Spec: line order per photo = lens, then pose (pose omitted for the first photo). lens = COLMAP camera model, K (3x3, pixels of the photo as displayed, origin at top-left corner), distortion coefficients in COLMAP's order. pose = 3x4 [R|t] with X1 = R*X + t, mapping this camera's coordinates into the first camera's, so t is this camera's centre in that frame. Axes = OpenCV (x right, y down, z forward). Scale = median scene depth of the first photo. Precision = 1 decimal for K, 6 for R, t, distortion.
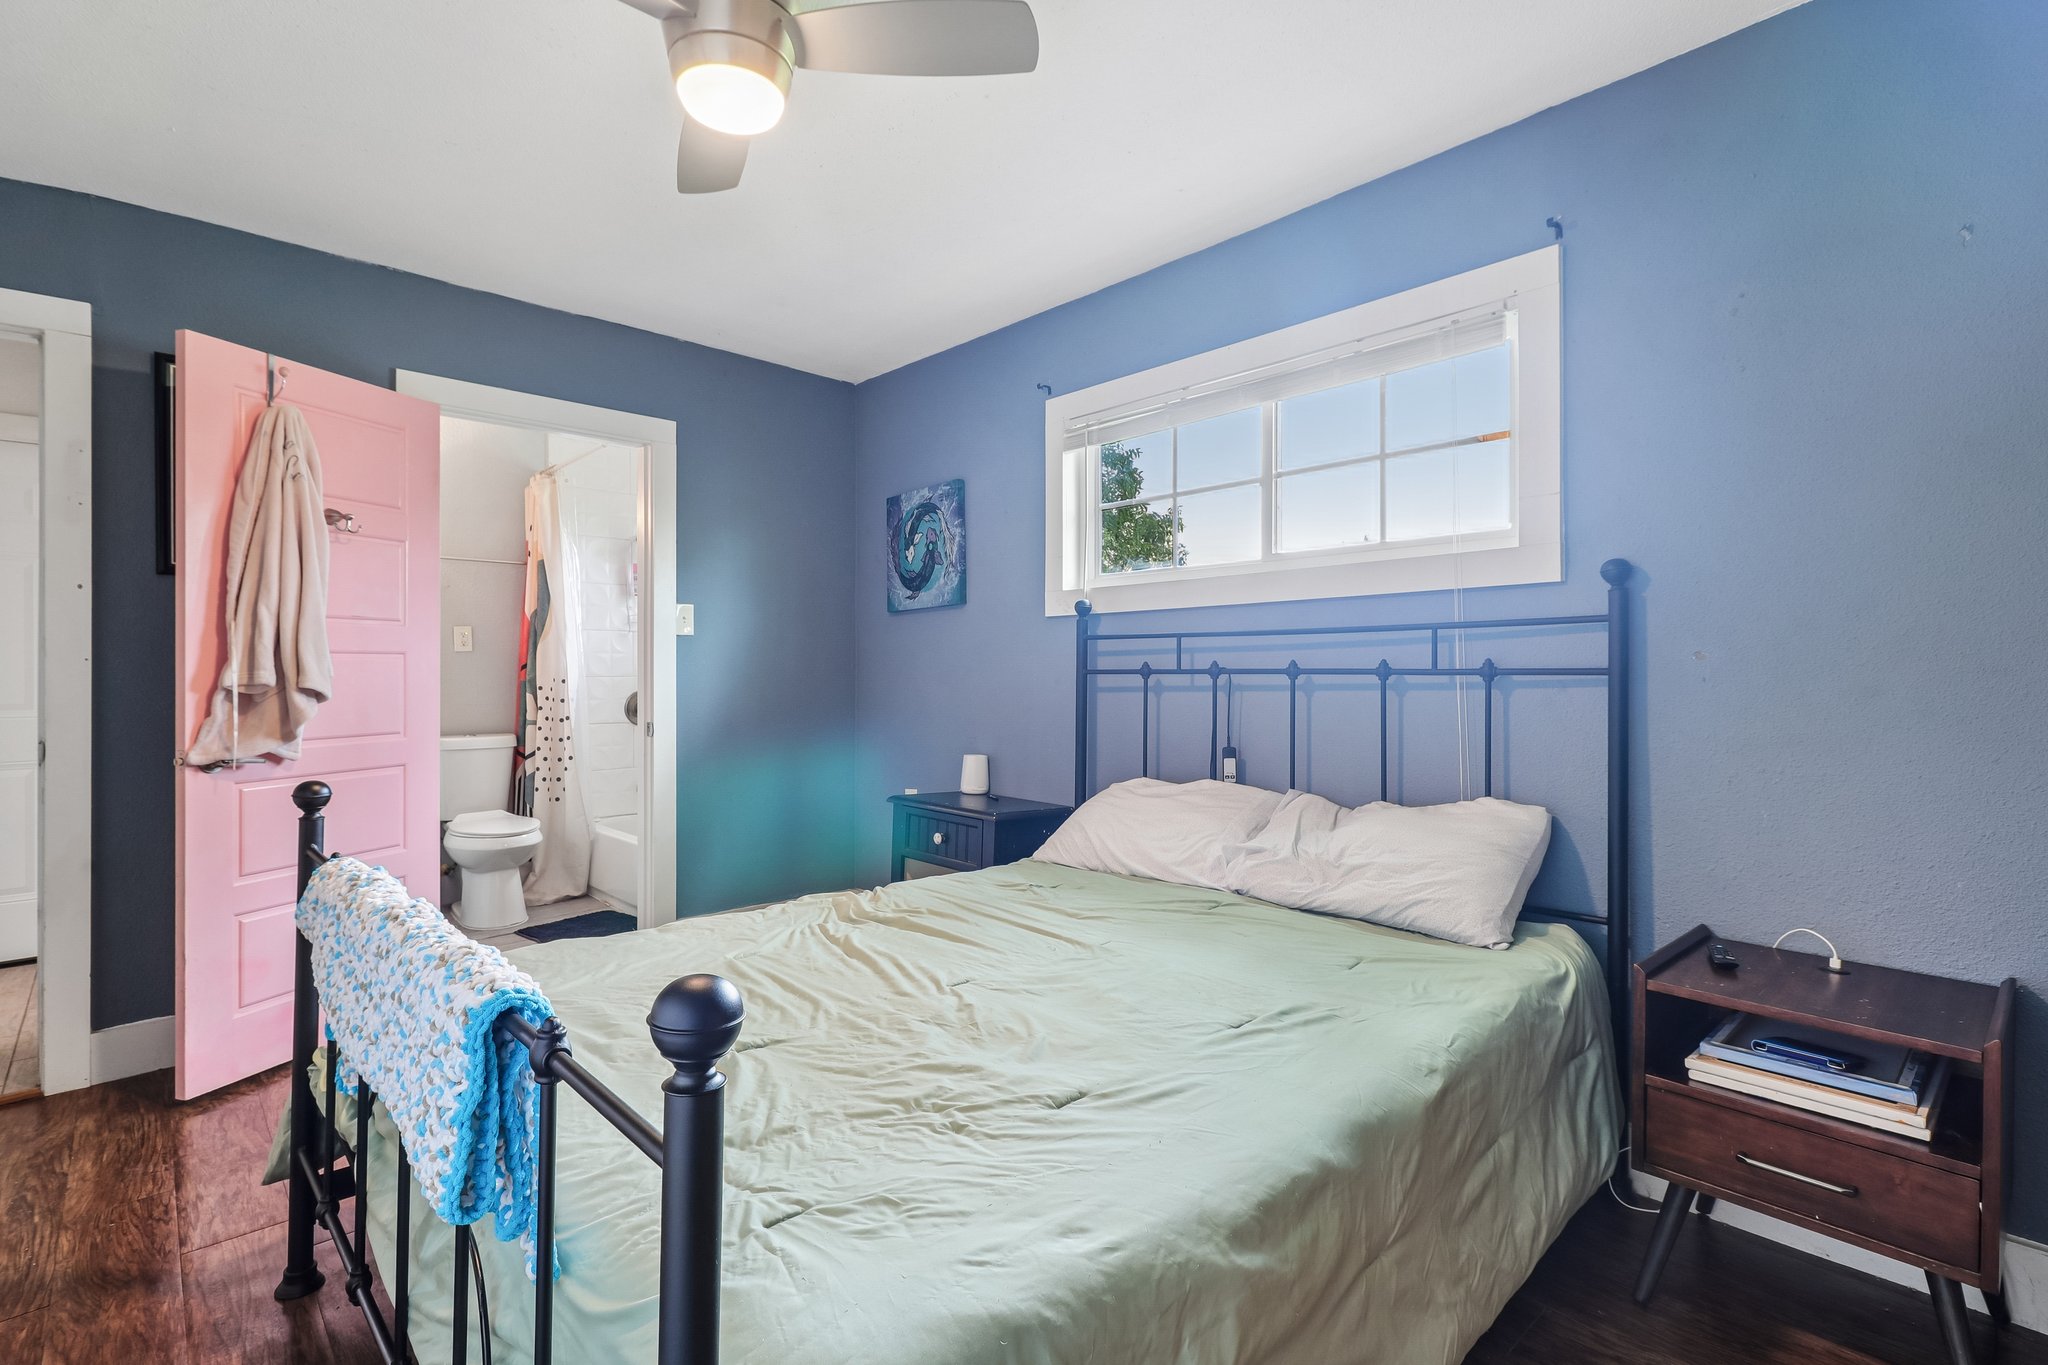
lens RADIAL K [[957.8, 0, 1022.7], [0, 957.8, 672.7], [0, 0, 1]] dist [0.002165, -0.000075]
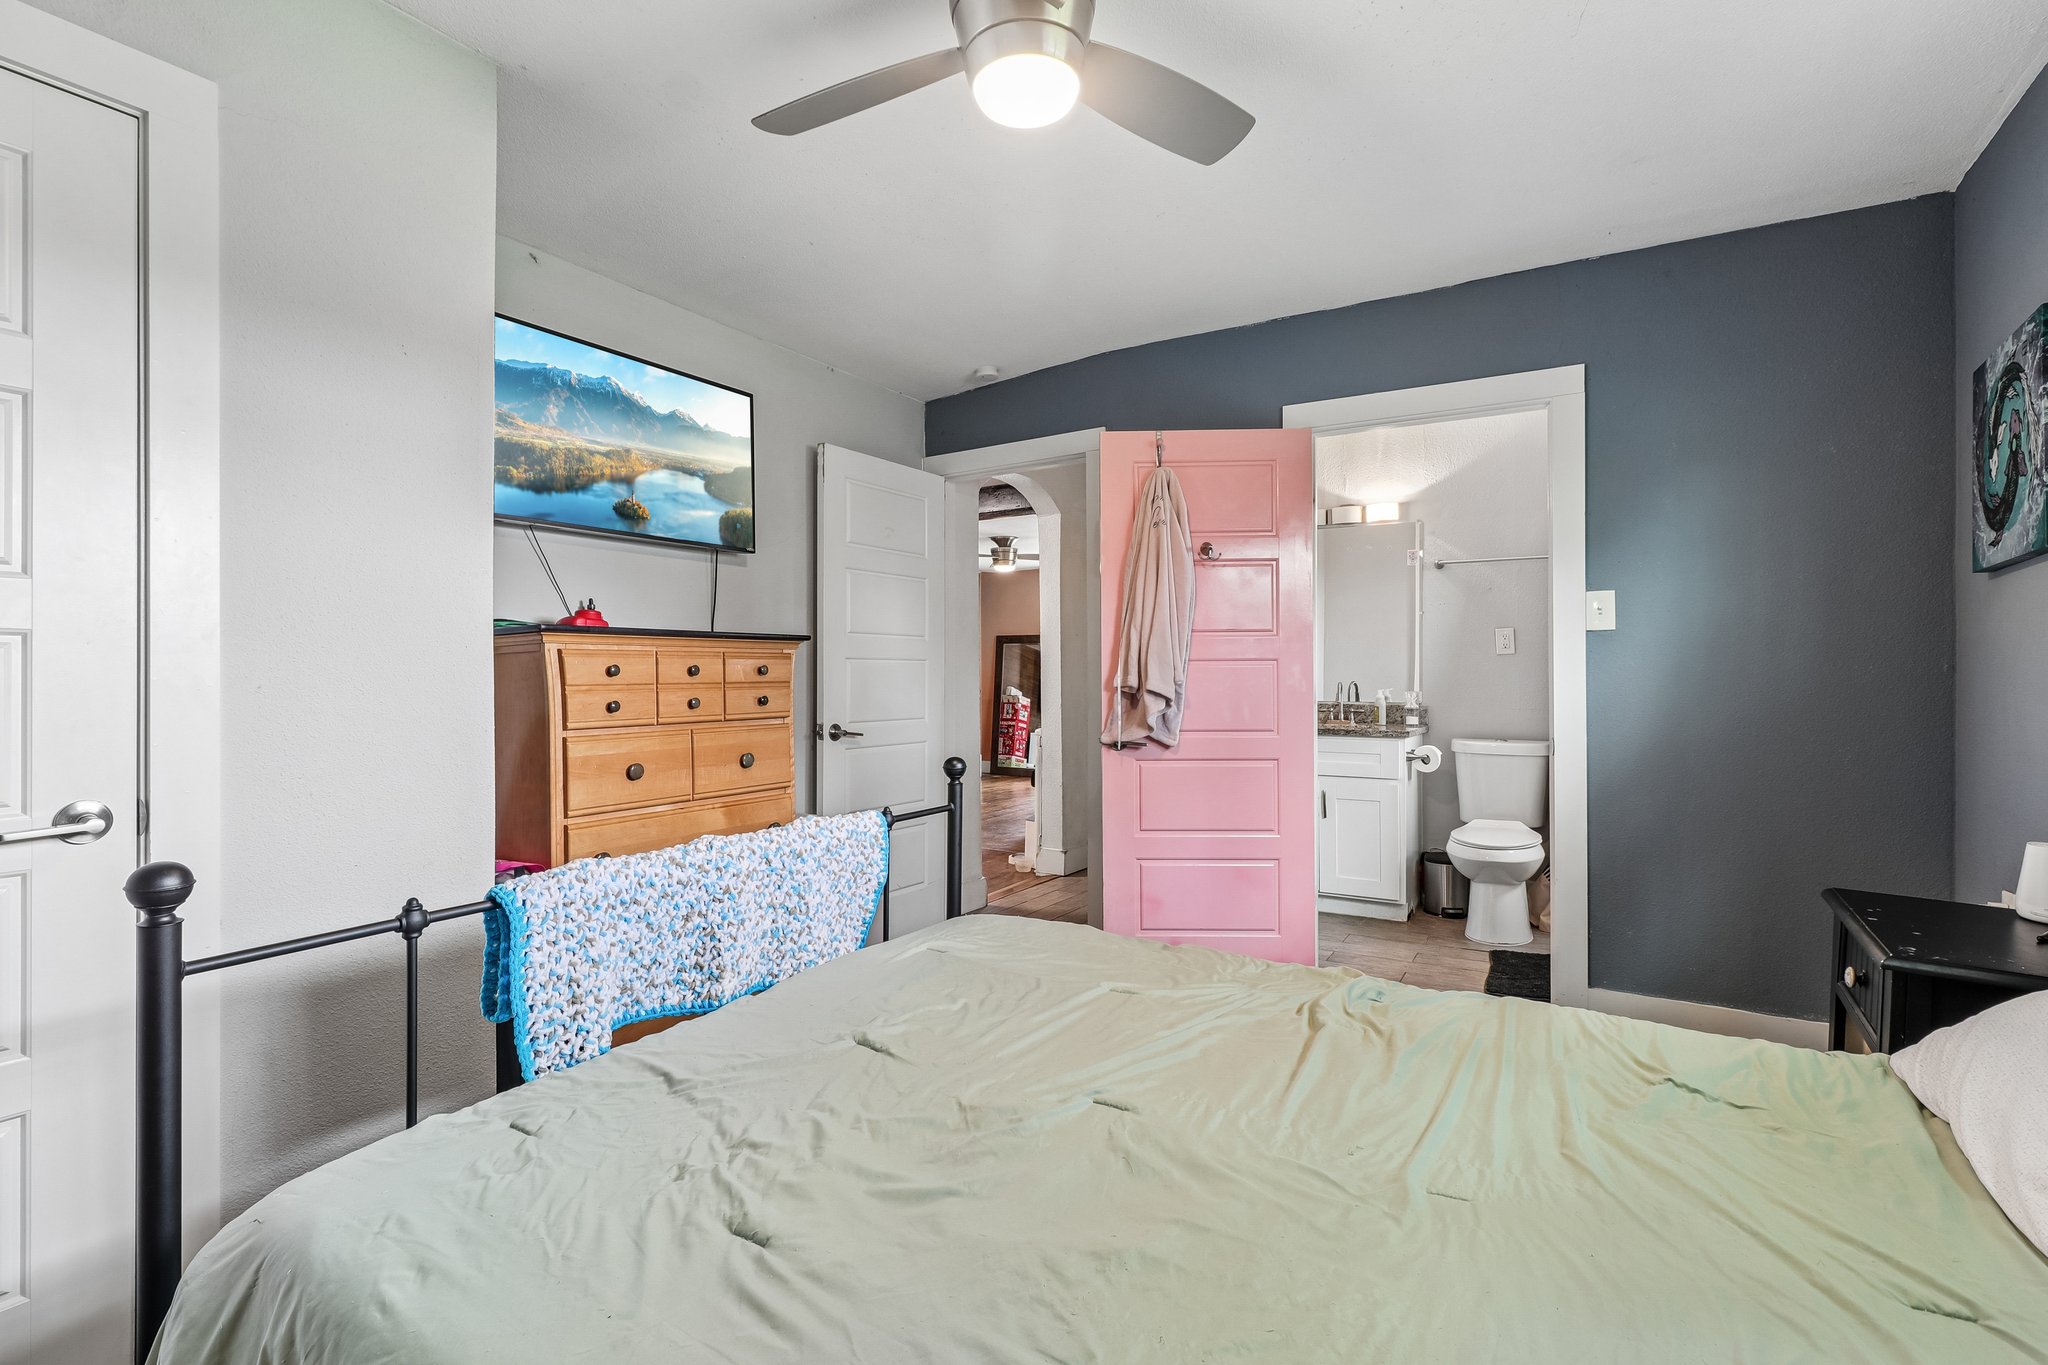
lens RADIAL K [[957.8, 0, 1022.7], [0, 957.8, 672.7], [0, 0, 1]] dist [0.002165, -0.000075]
pose [[0.259532, -0.000147, -0.965734, 0.282947], [0.000811, 1.000000, 0.000066, -0.004607], [0.965734, -0.000800, 0.259532, 0.331759]]
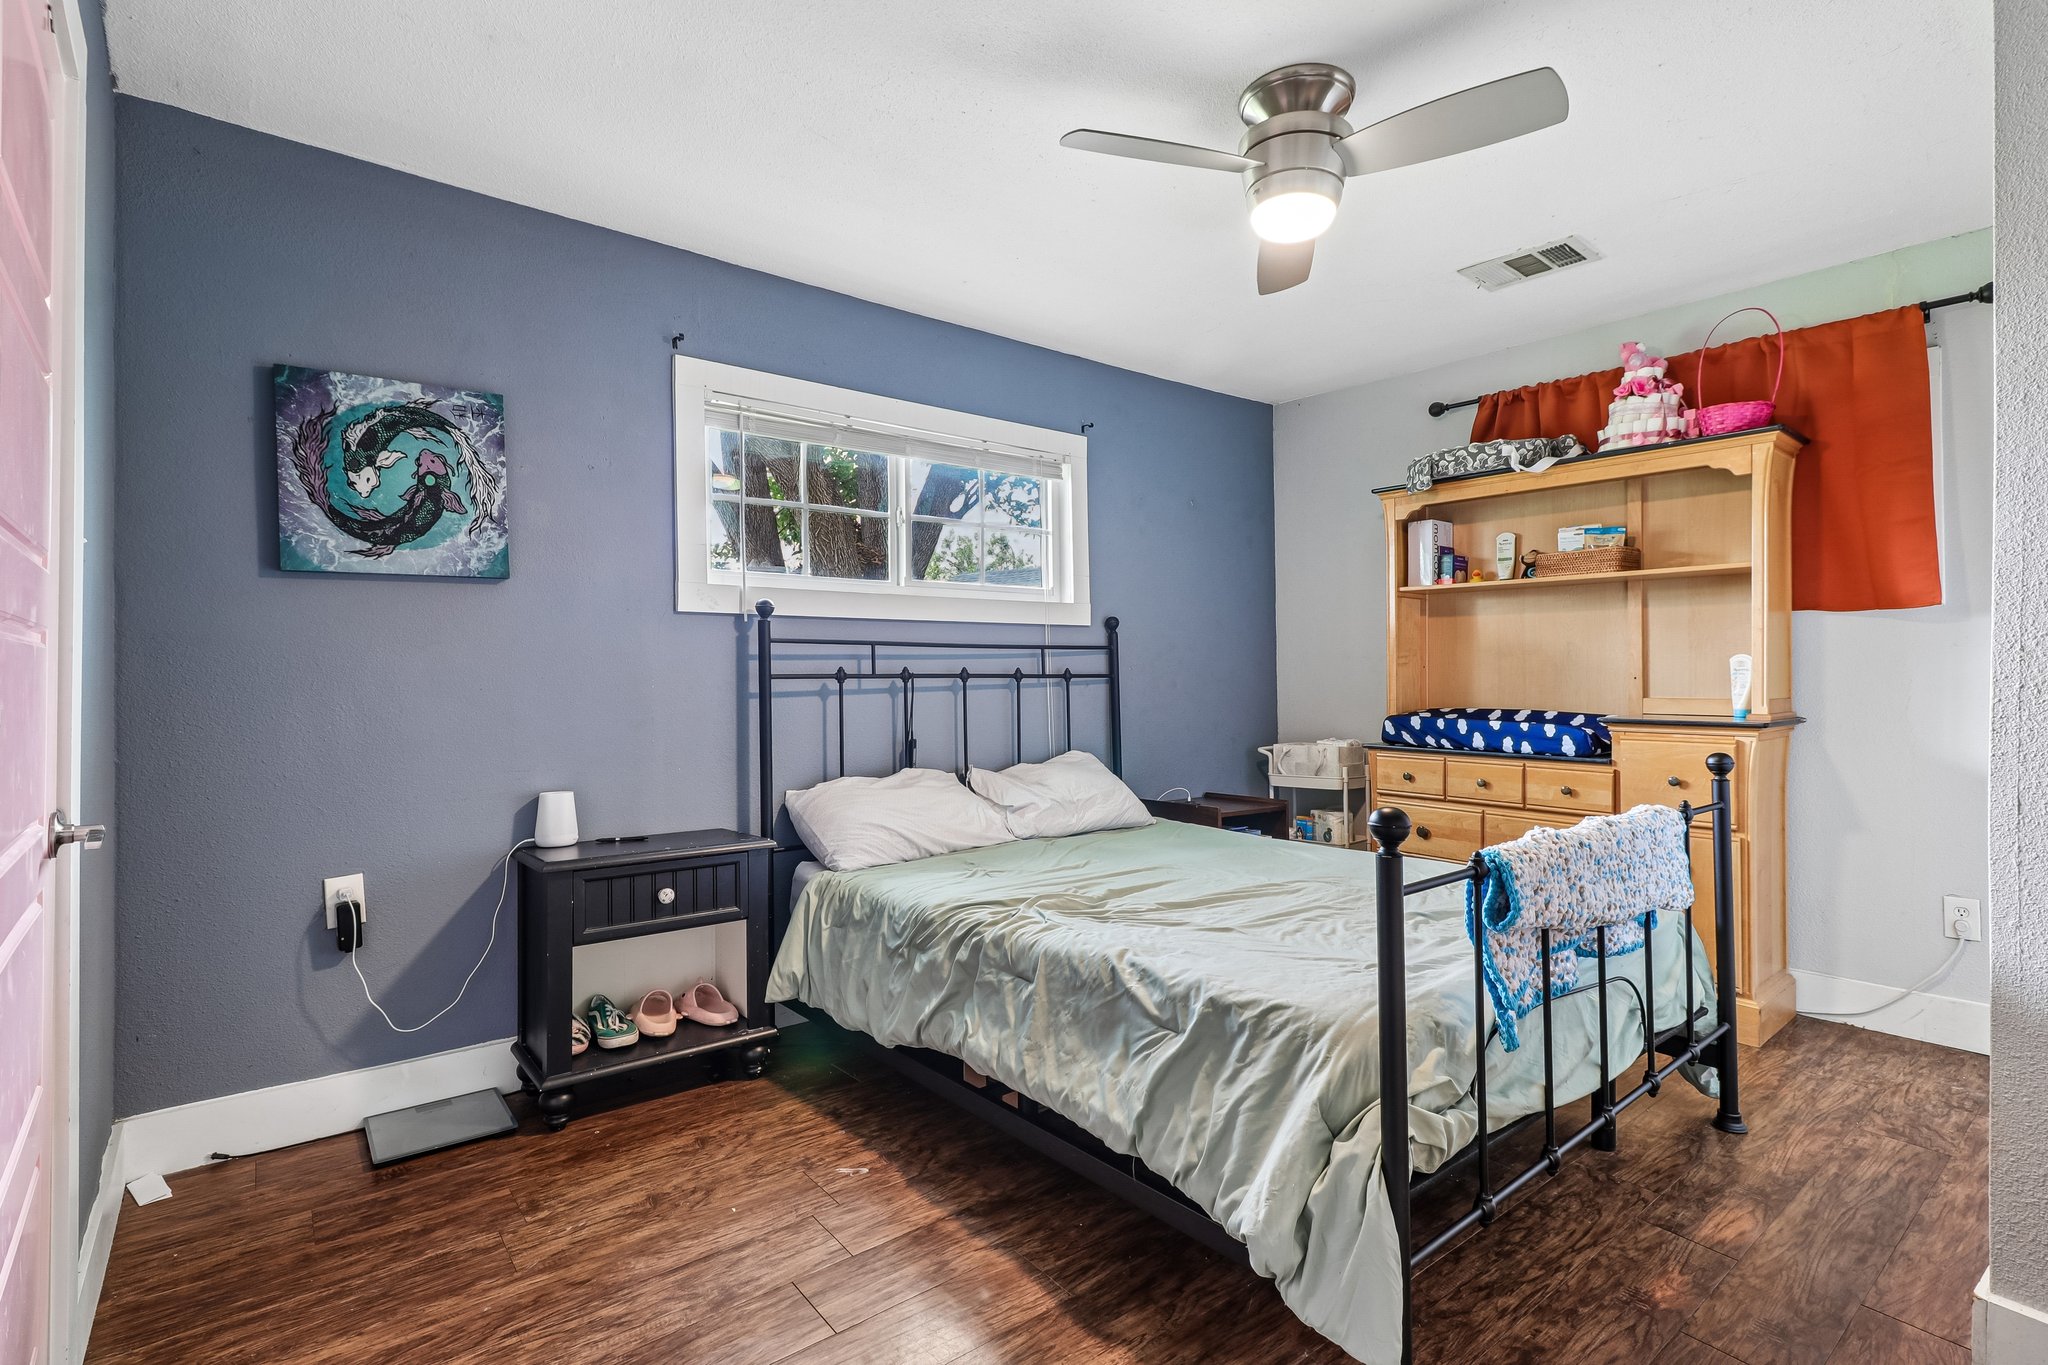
lens RADIAL K [[957.8, 0, 1022.7], [0, 957.8, 672.7], [0, 0, 1]] dist [0.002165, -0.000075]
pose [[0.069147, 0.004779, 0.997595, -0.715549], [0.004490, 0.999977, -0.005102, 0.001116], [-0.997596, 0.004832, 0.069124, 0.574391]]
